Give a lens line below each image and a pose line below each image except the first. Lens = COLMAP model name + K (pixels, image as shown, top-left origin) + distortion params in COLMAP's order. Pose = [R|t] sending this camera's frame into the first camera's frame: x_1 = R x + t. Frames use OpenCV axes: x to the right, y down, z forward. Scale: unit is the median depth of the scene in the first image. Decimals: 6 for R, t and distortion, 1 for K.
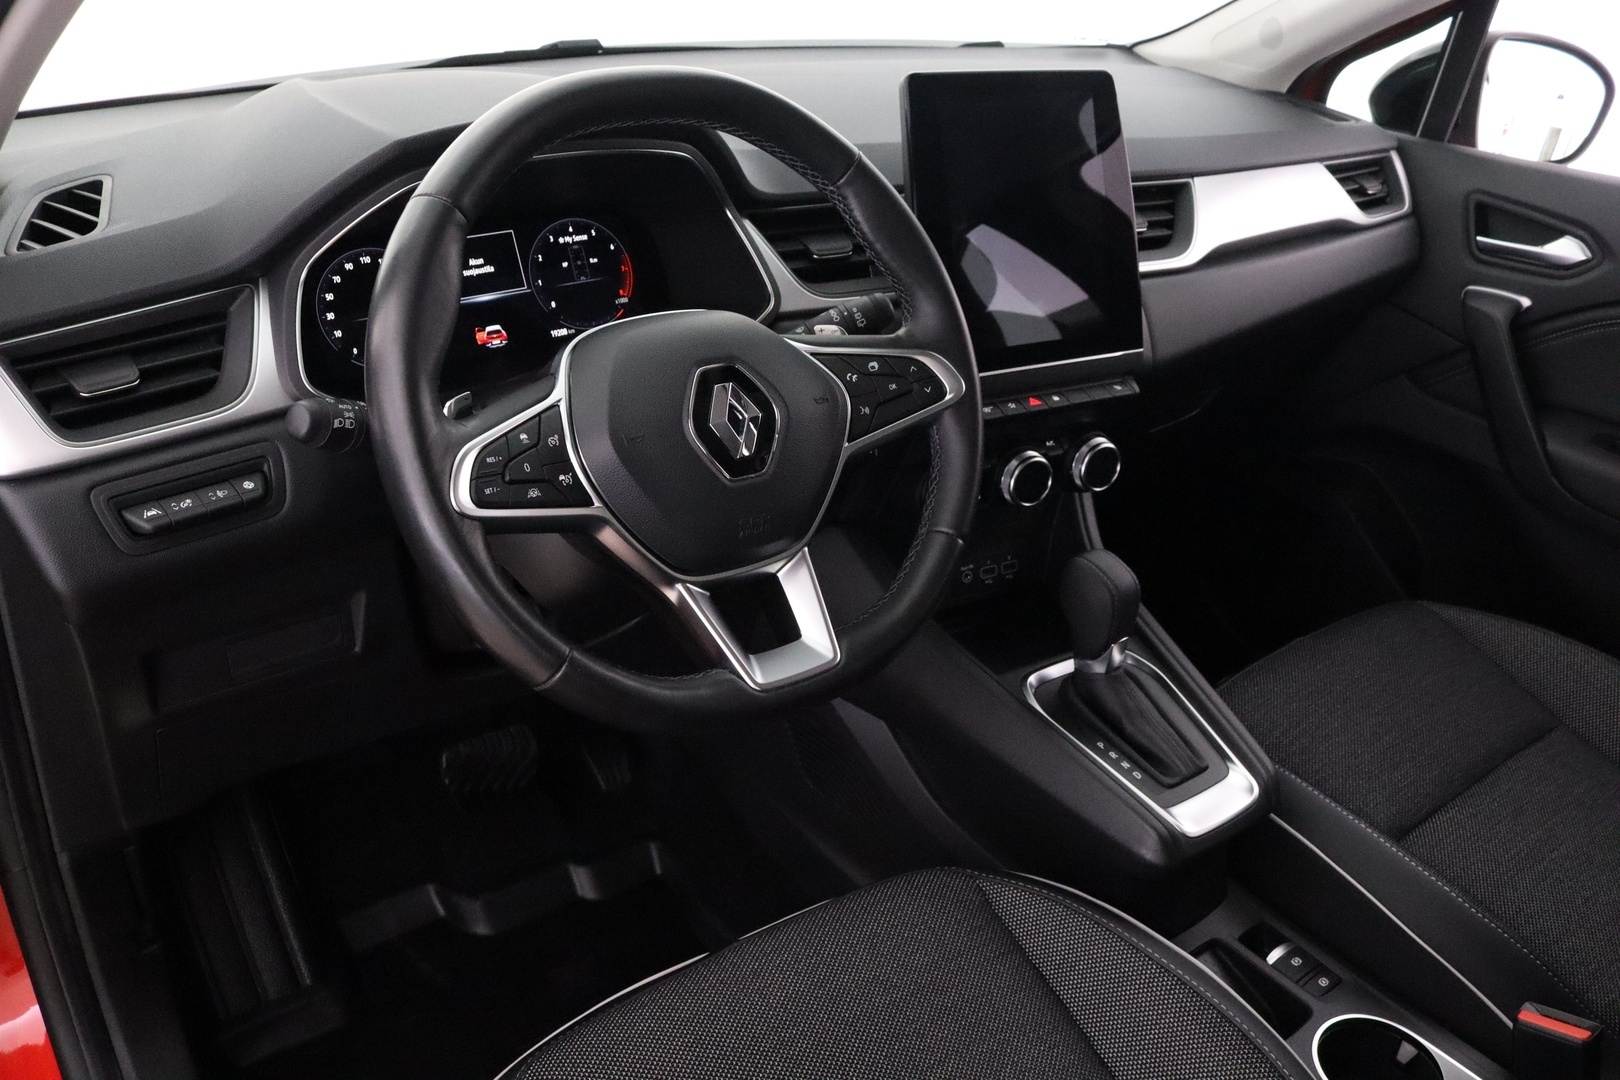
lens RADIAL K [[1330.1, 0, 797.1], [0, 1330.1, 557.7], [0, 0, 1]] dist [-0.161241, 0.123457]
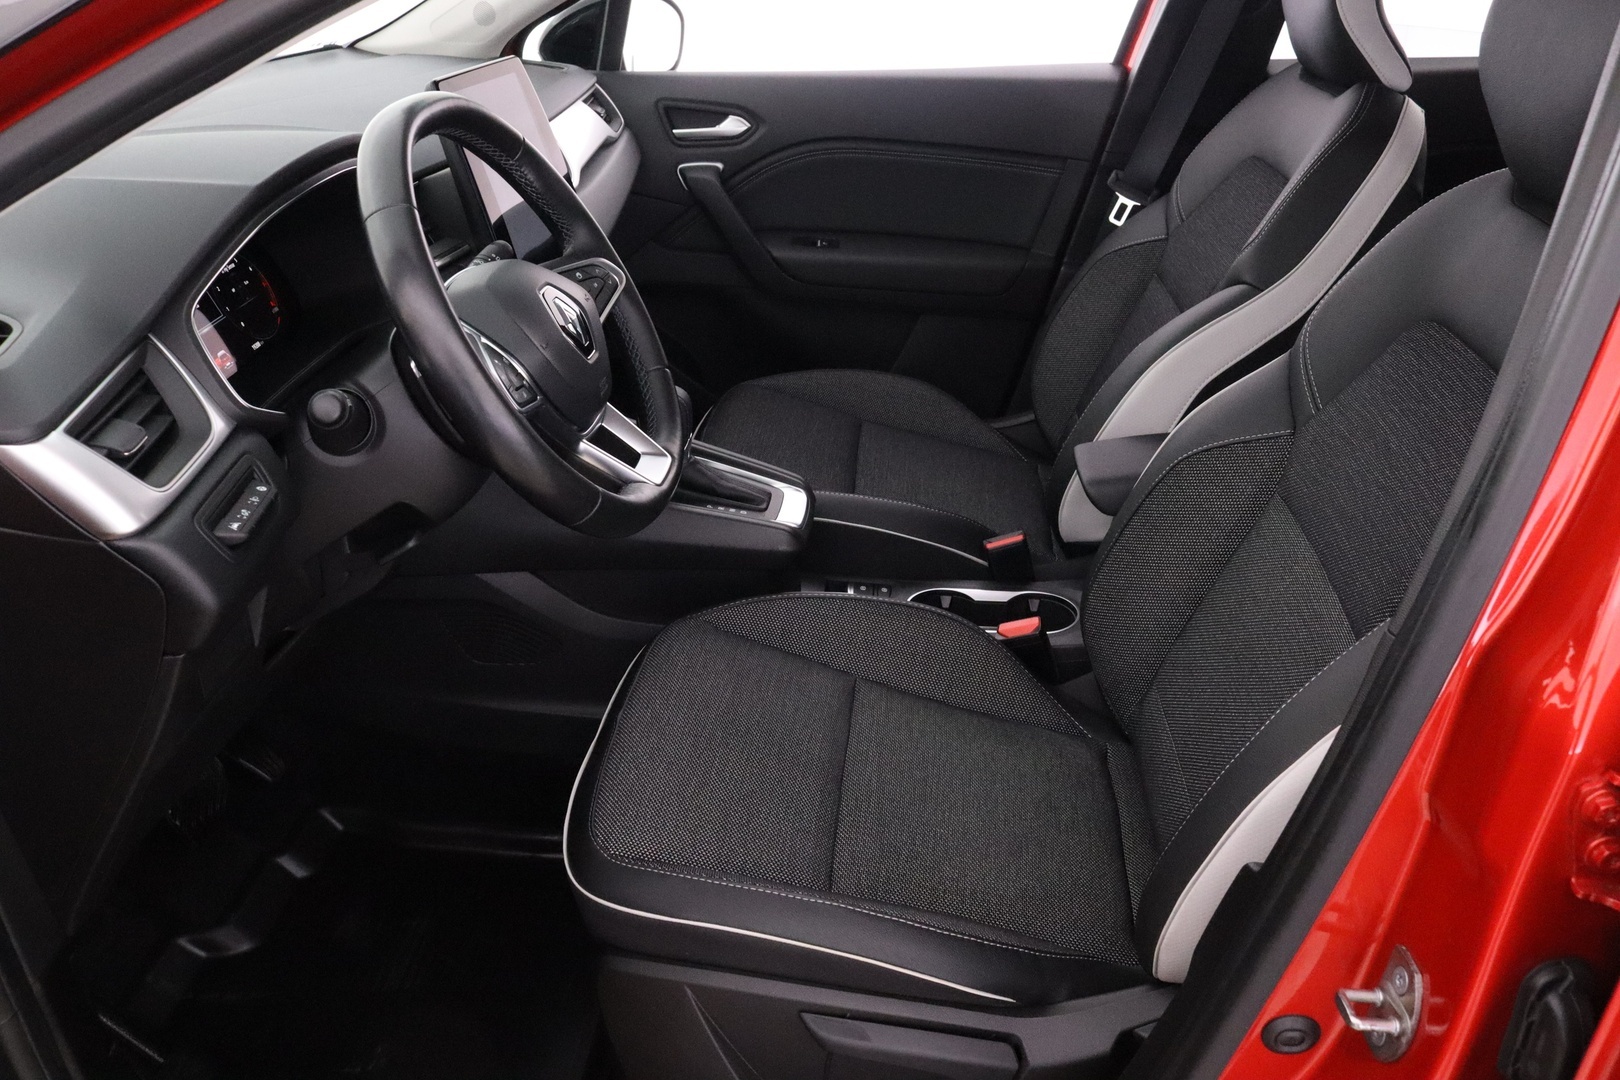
lens RADIAL K [[1330.1, 0, 797.1], [0, 1330.1, 557.7], [0, 0, 1]] dist [-0.161241, 0.123457]
pose [[0.666368, -0.383254, 0.639585, -0.658456], [0.370462, 0.914598, 0.162073, -0.006822], [-0.647079, 0.128942, 0.751441, -0.147829]]
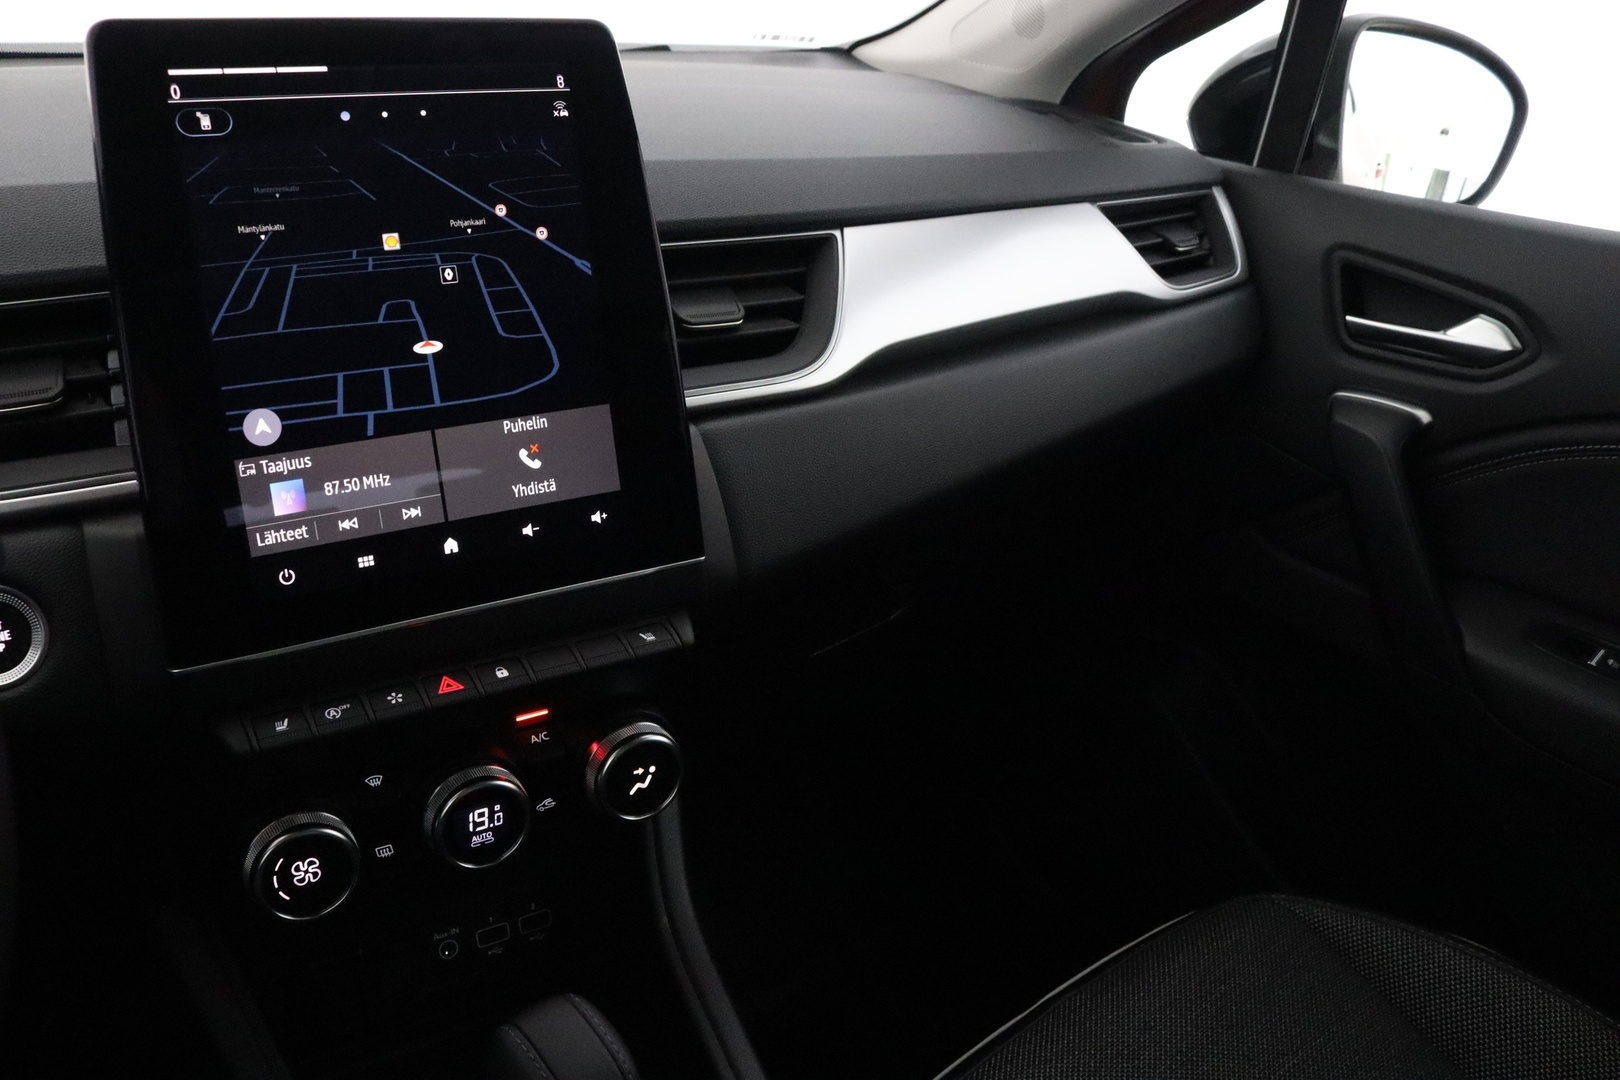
lens RADIAL K [[1330.1, 0, 797.1], [0, 1330.1, 557.7], [0, 0, 1]] dist [-0.161241, 0.123457]
pose [[0.997531, -0.020607, 0.067130, 0.289477], [0.023891, 0.998538, -0.048482, -0.144524], [-0.066033, 0.049966, 0.996566, 0.515786]]
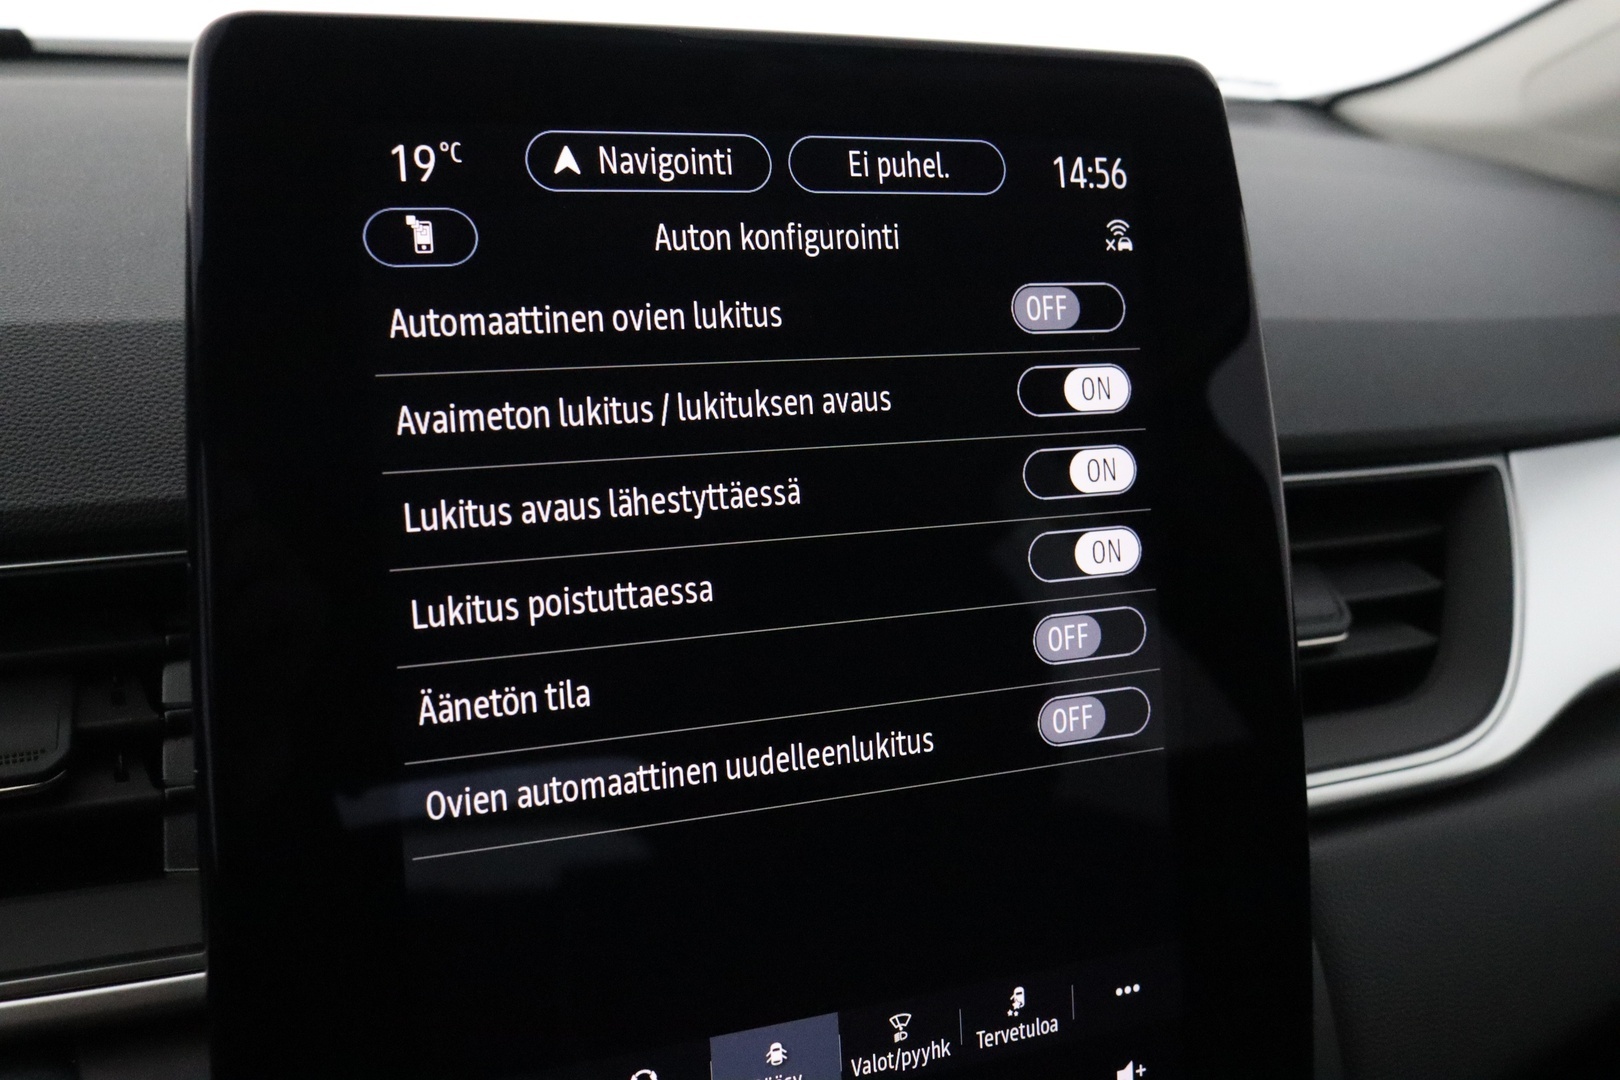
lens RADIAL K [[1801.0, 0, 799.2], [0, 1801.0, 536.3], [0, 0, 1]] dist [-0.111388, 0.052864]
pose [[0.997336, 0.048287, -0.054671, 0.193521], [-0.056737, 0.984594, -0.165394, -0.232578], [0.045842, 0.168055, 0.984711, 0.695935]]
